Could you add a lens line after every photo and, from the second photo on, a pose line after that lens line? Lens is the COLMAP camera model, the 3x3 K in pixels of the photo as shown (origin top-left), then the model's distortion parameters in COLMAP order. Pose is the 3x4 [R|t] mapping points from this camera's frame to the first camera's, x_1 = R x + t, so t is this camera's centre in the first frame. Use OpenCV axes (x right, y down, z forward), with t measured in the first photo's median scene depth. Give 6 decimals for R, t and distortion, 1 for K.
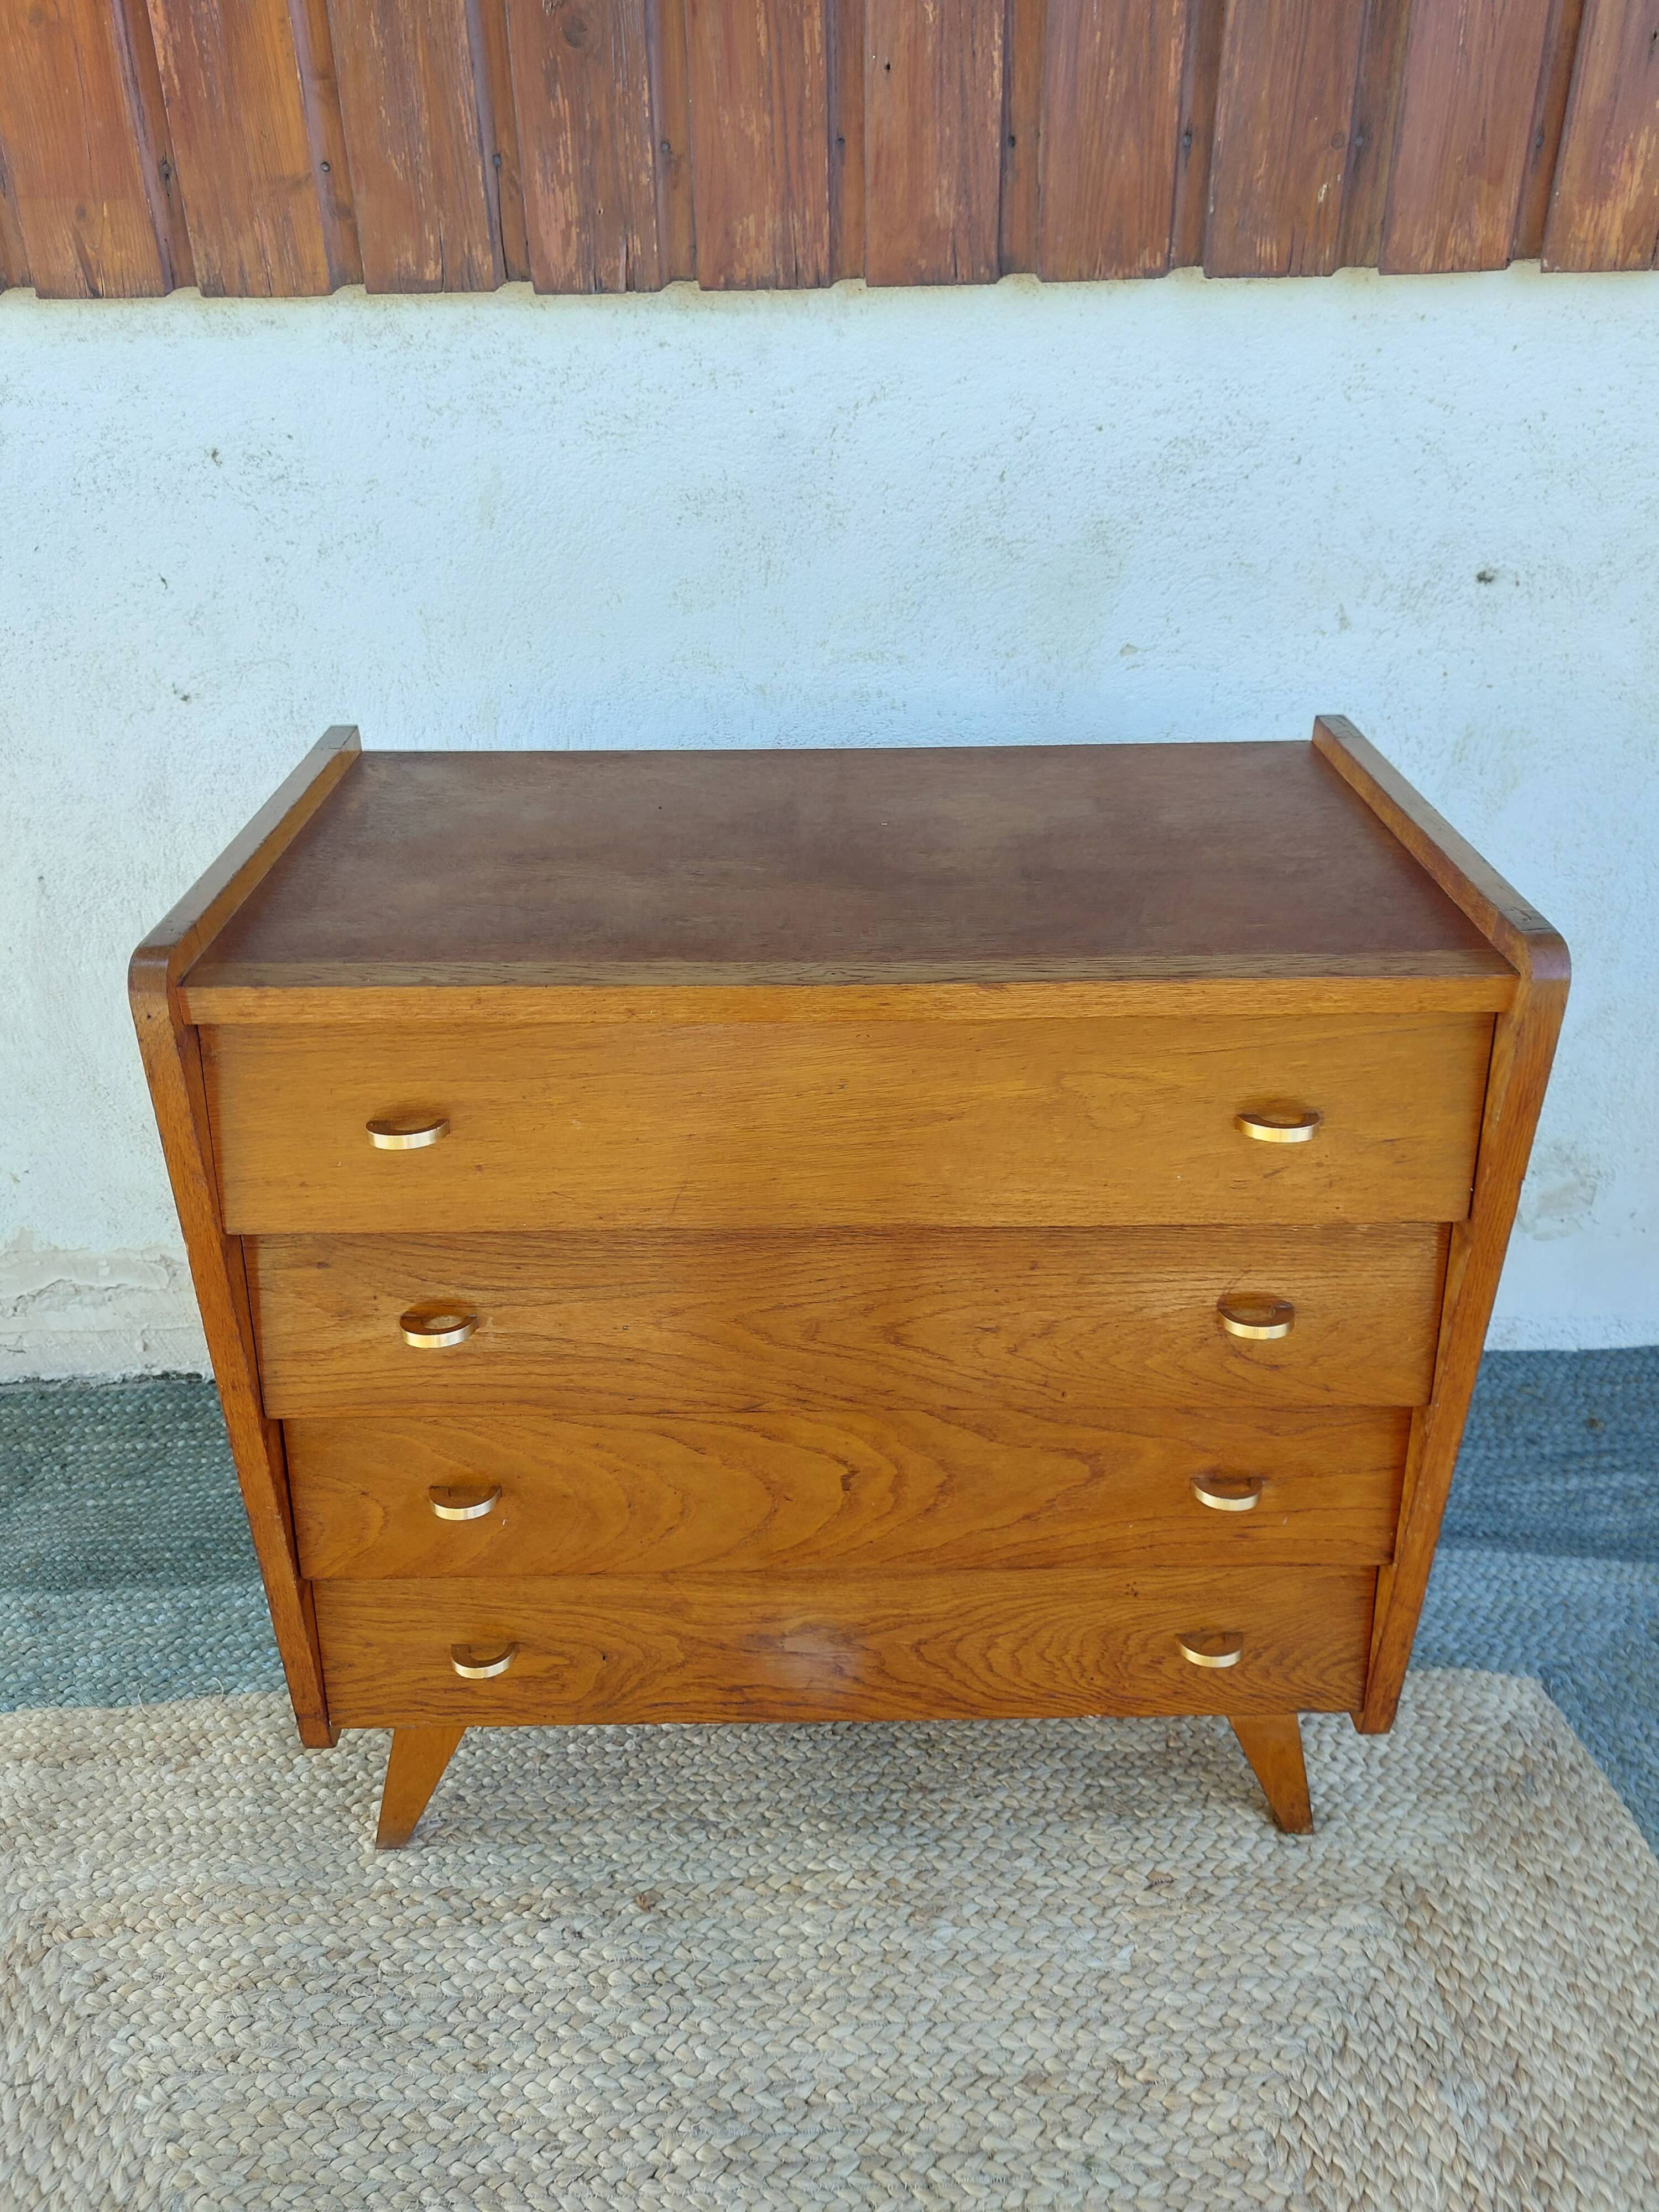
lens RADIAL K [[1621.5, 0, 828.1], [0, 1621.5, 1081.4], [0, 0, 1]] dist [0.045416, -0.047286]
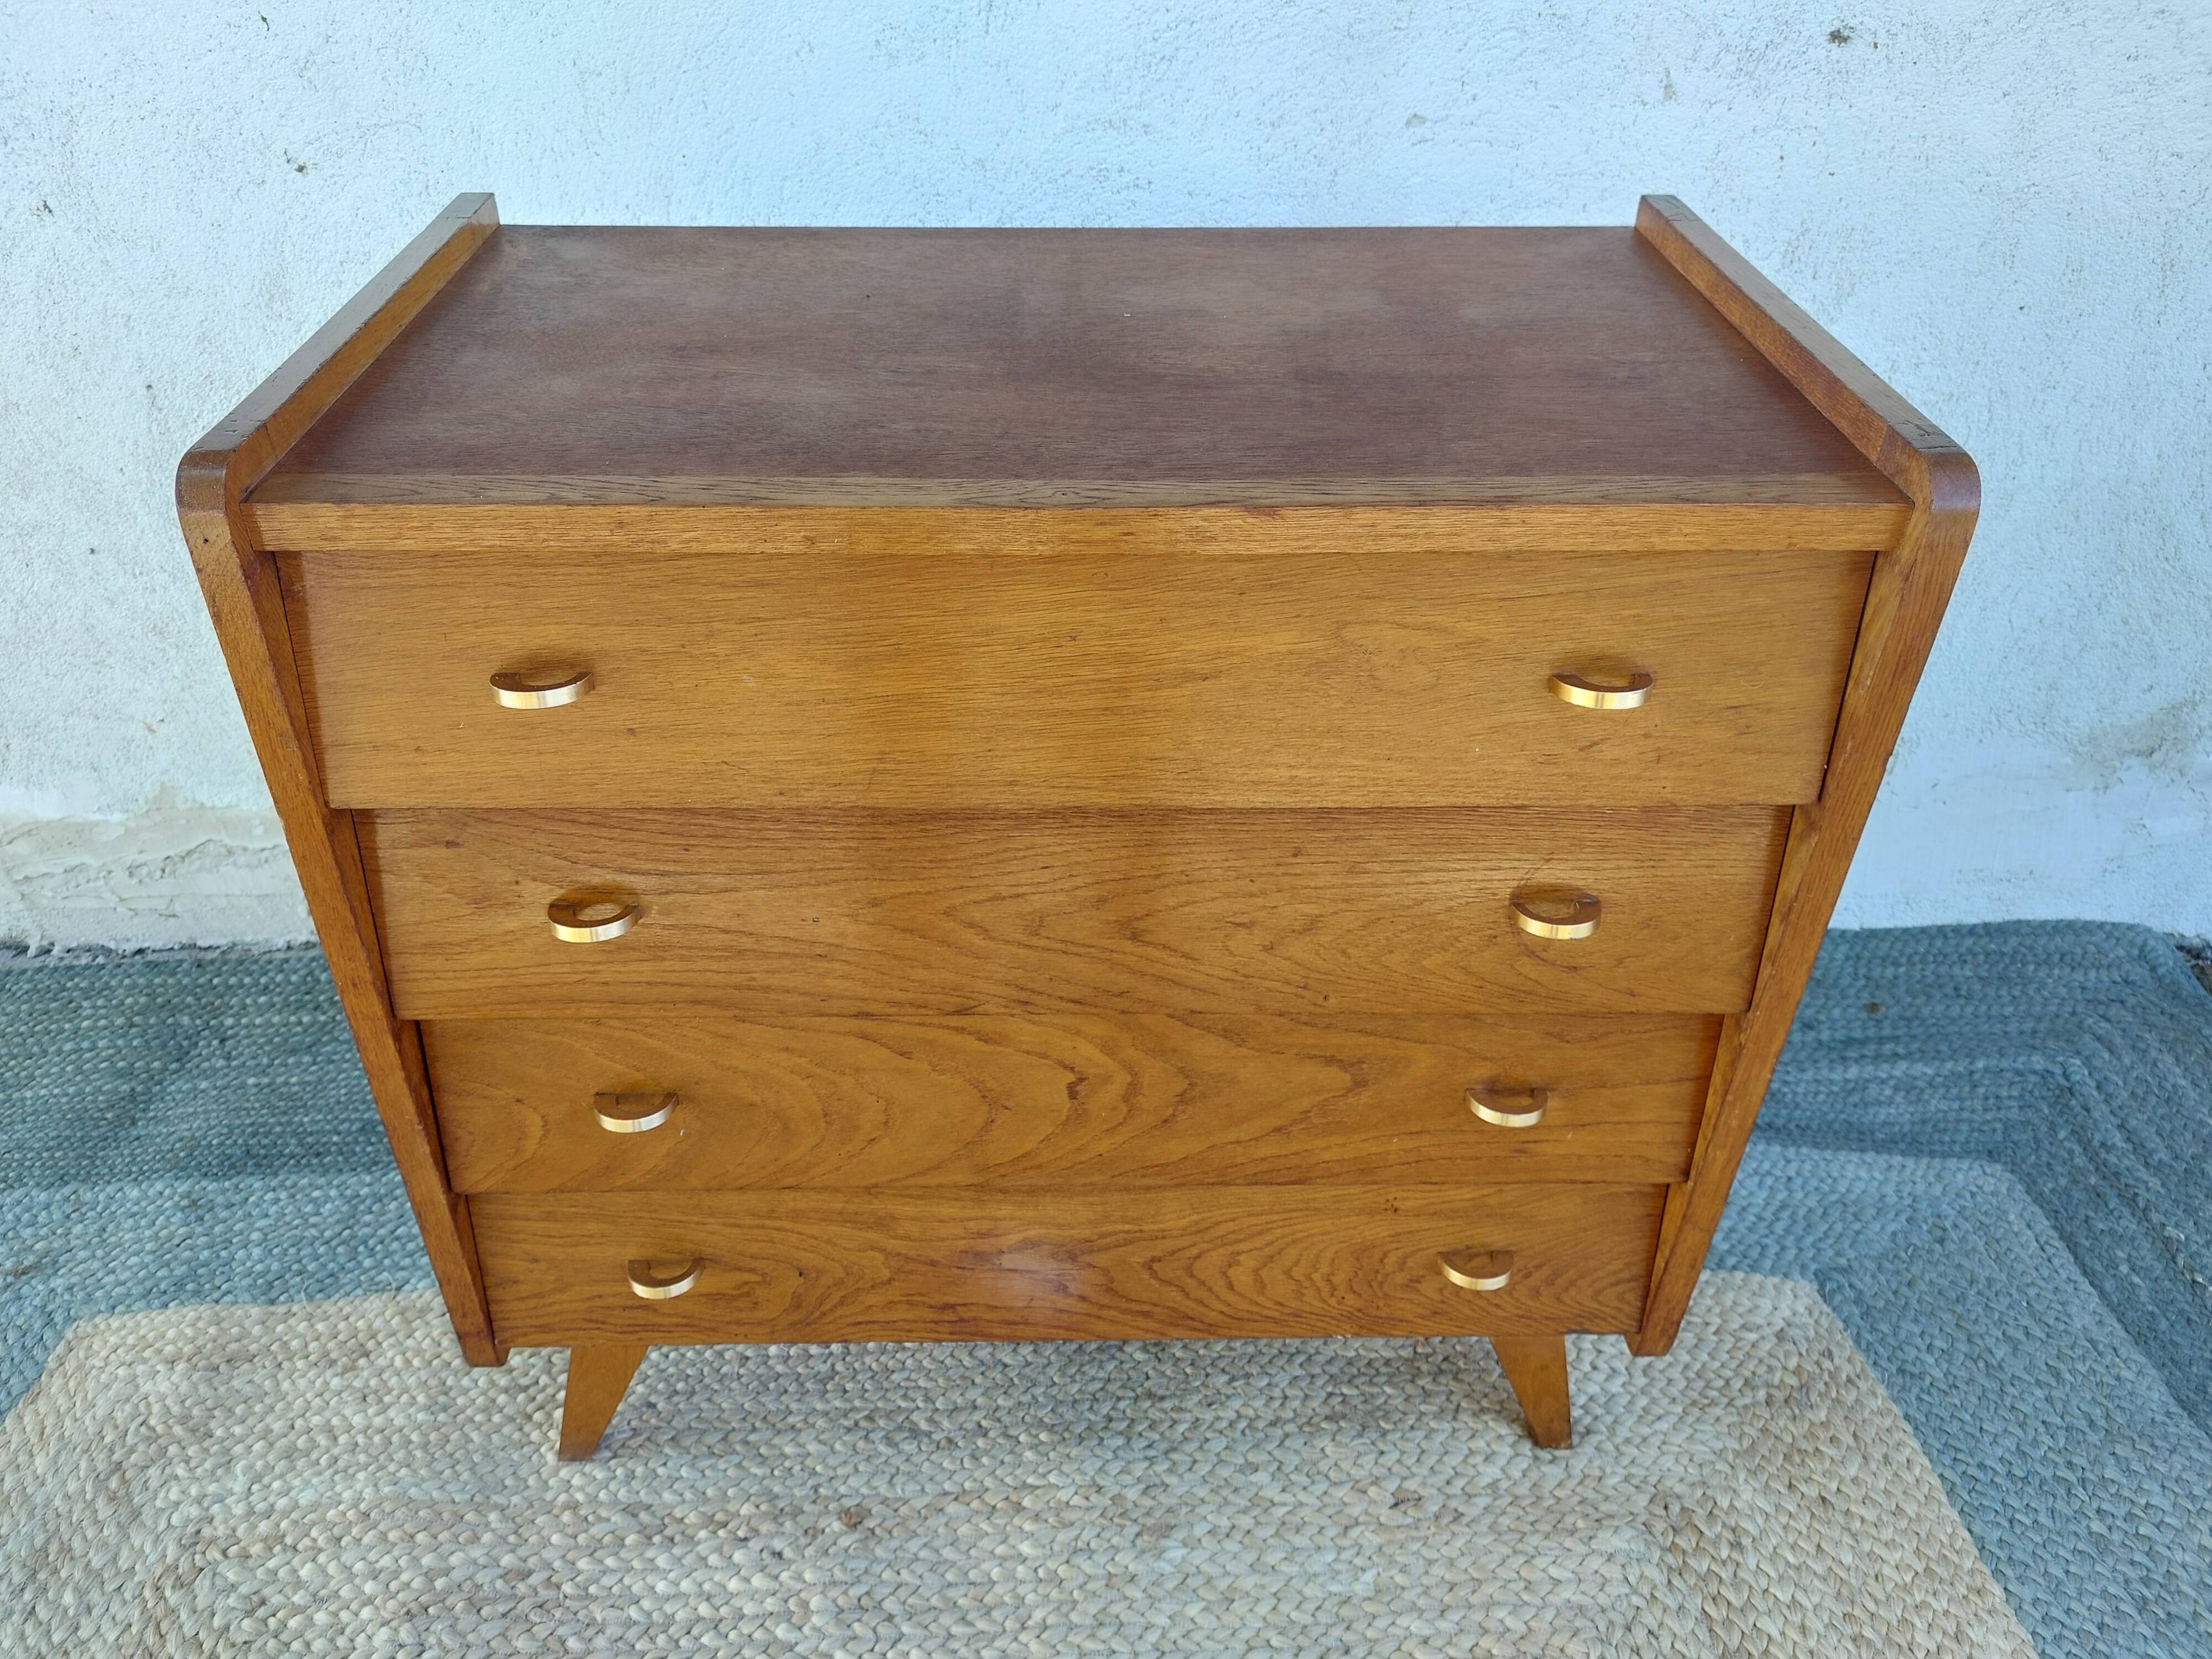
lens RADIAL K [[1621.5, 0, 1072.0], [0, 1621.5, 826.7], [0, 0, 1]] dist [0.045416, -0.047286]
pose [[0.999901, 0.008162, 0.011487, -0.000553], [-0.009501, 0.992503, 0.121846, -0.001219], [-0.010407, -0.121943, 0.992483, 0.129491]]
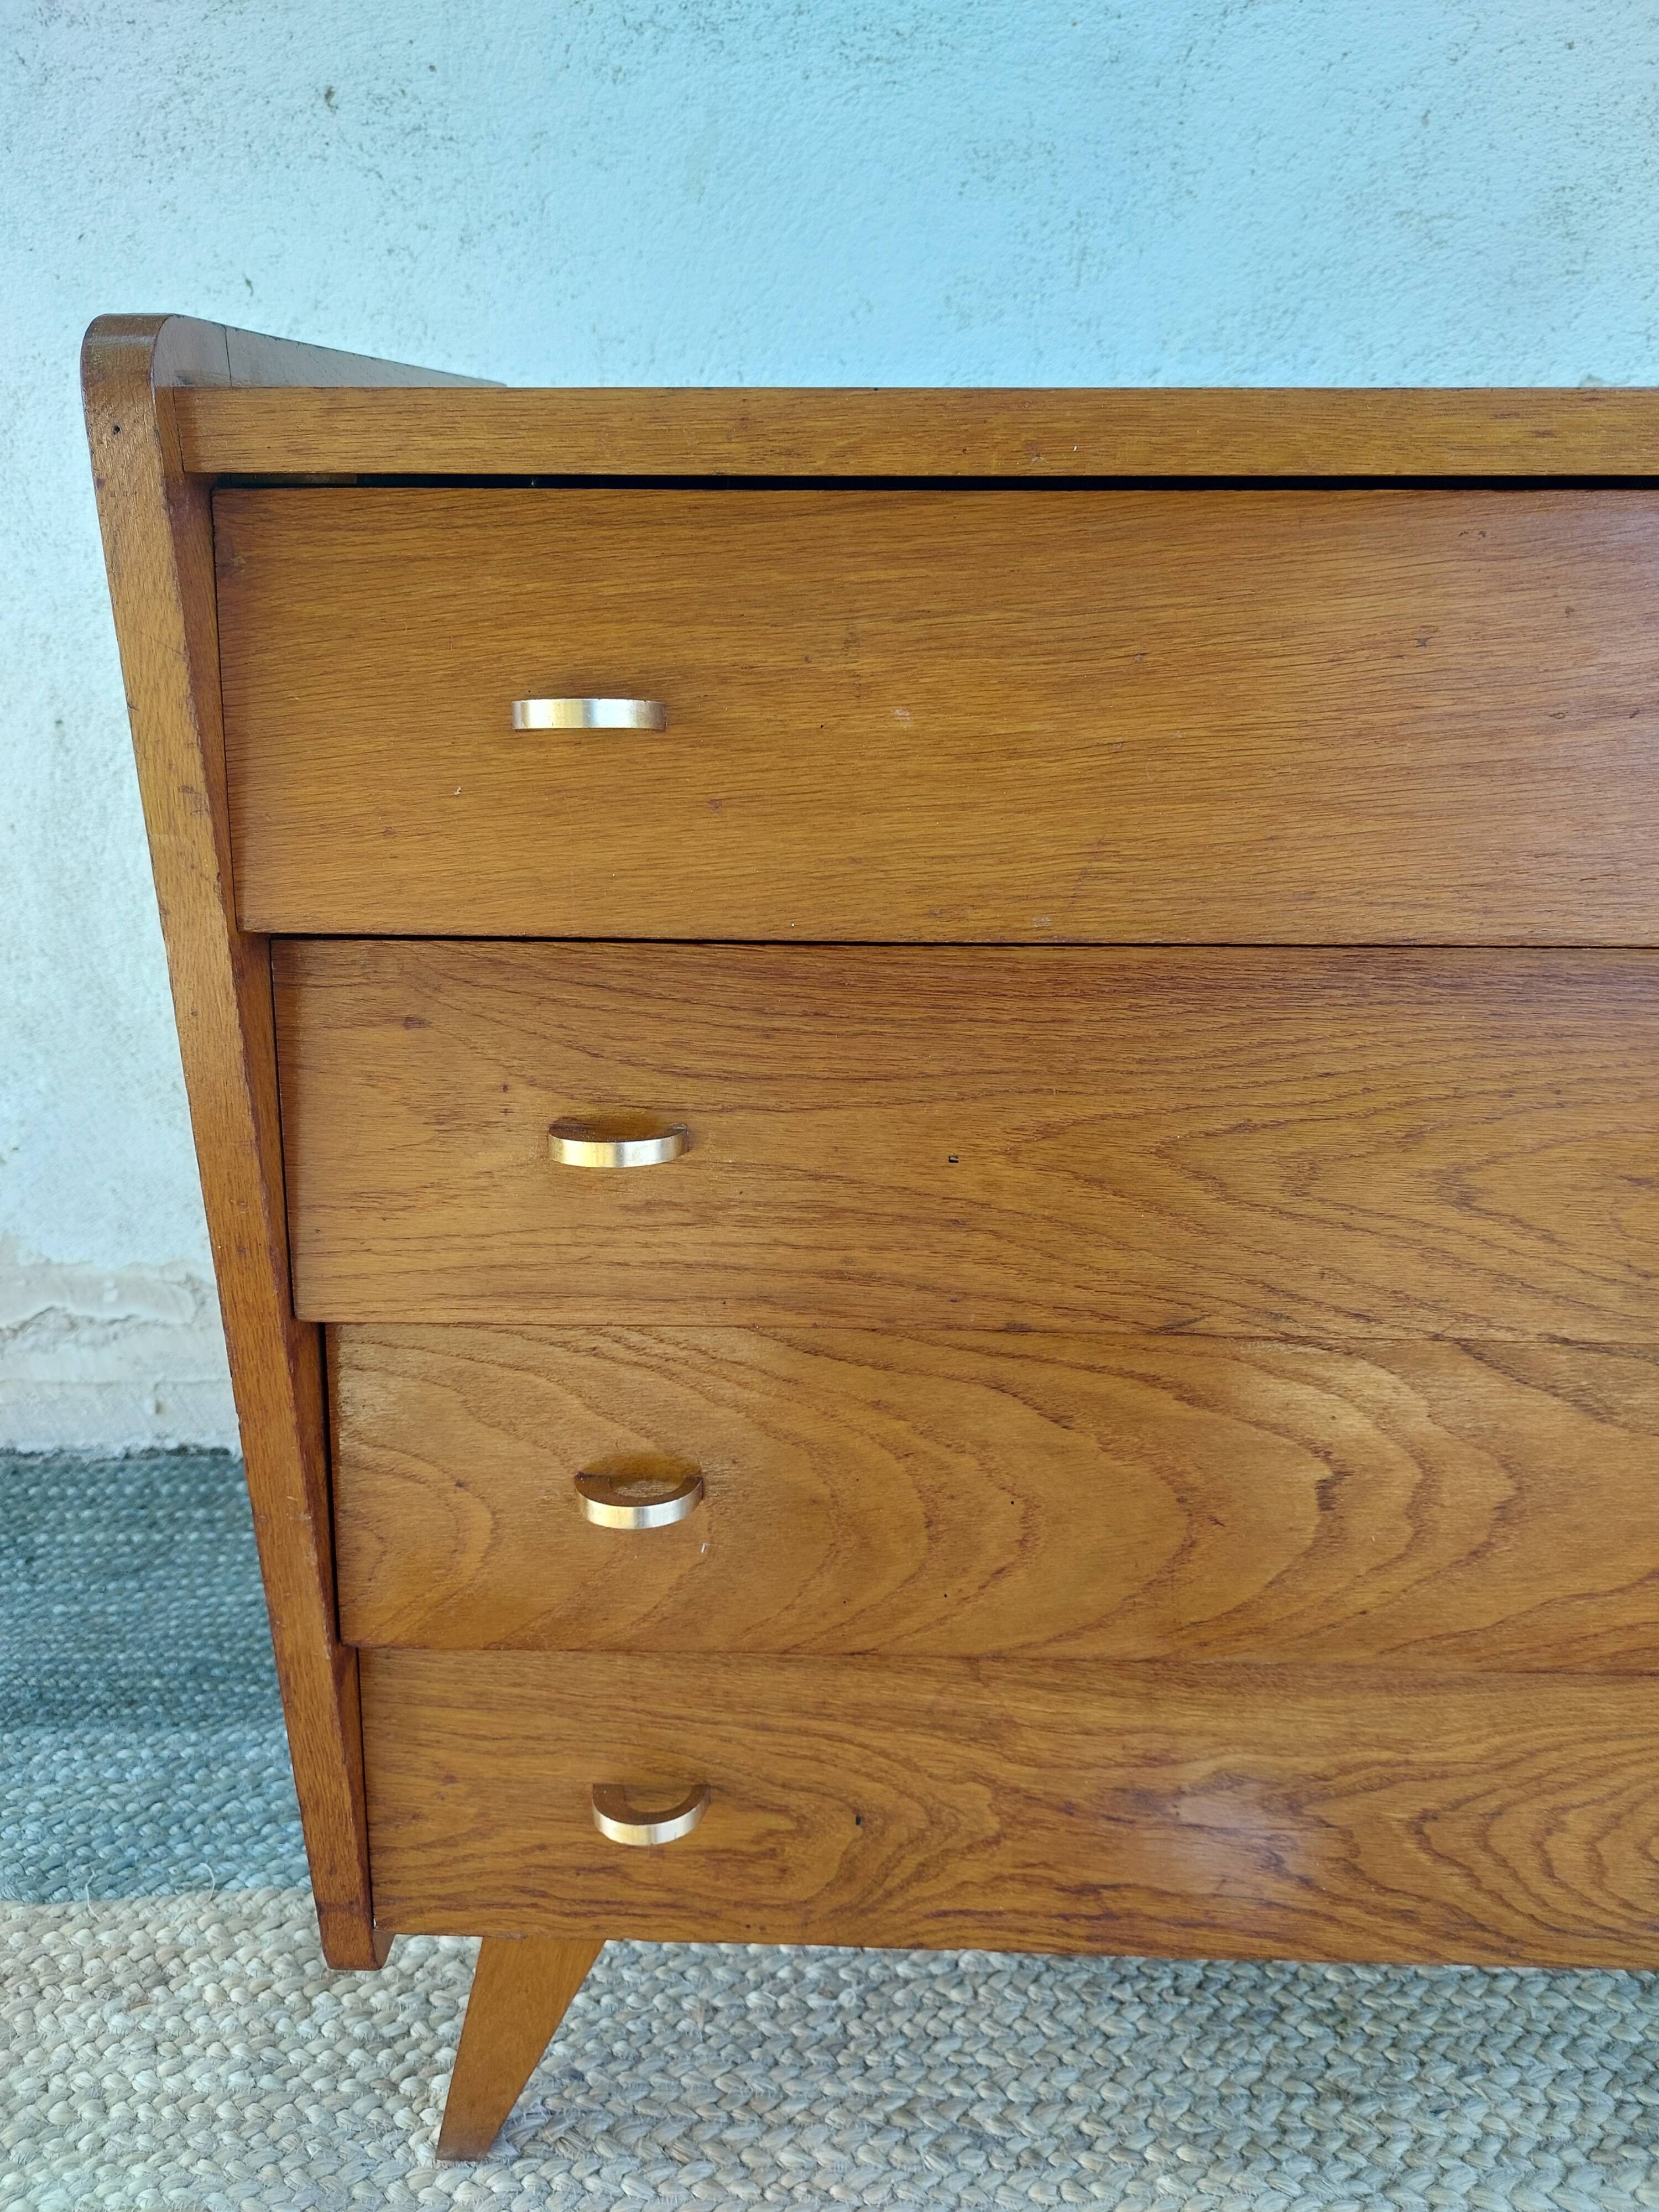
lens RADIAL K [[1621.5, 0, 849.3], [0, 1621.5, 1112.6], [0, 0, 1]] dist [0.045416, -0.047286]
pose [[0.998992, 0.021323, -0.039512, -0.113866], [-0.026318, 0.991092, -0.130551, 0.169618], [0.036377, 0.131459, 0.990654, 0.374273]]
